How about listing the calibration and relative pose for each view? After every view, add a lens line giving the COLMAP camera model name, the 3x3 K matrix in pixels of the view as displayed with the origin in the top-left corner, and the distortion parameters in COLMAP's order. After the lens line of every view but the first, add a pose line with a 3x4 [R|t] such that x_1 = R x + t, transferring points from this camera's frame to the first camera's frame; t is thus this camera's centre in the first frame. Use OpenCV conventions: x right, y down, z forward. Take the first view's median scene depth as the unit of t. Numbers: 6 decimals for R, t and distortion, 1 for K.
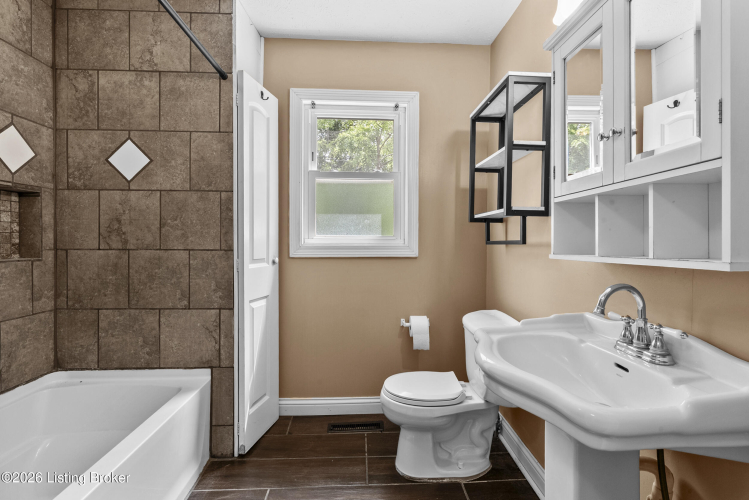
lens RADIAL K [[343.5, 0, 379.3], [0, 343.5, 246.1], [0, 0, 1]] dist [-0.005171, 0.001671]
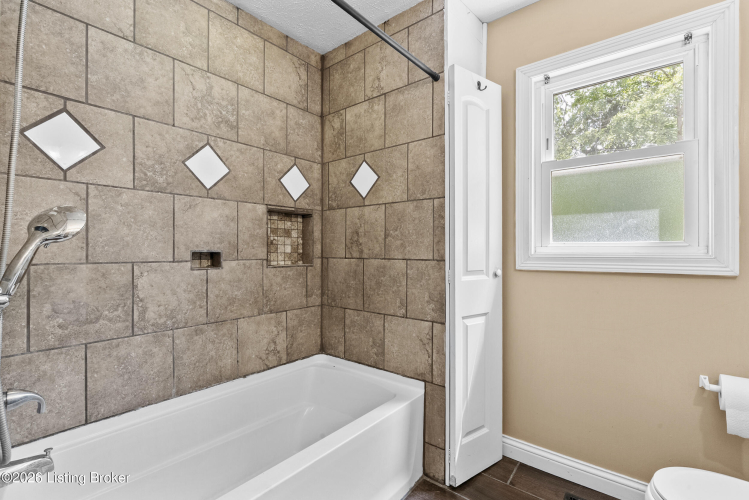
lens RADIAL K [[343.5, 0, 374.0], [0, 343.5, 249.9], [0, 0, 1]] dist [-0.005171, 0.001671]
pose [[0.738017, -0.005029, -0.674764, 0.059921], [-0.003904, 0.999924, -0.011722, -0.005049], [0.674771, 0.011285, 0.737941, 0.184027]]
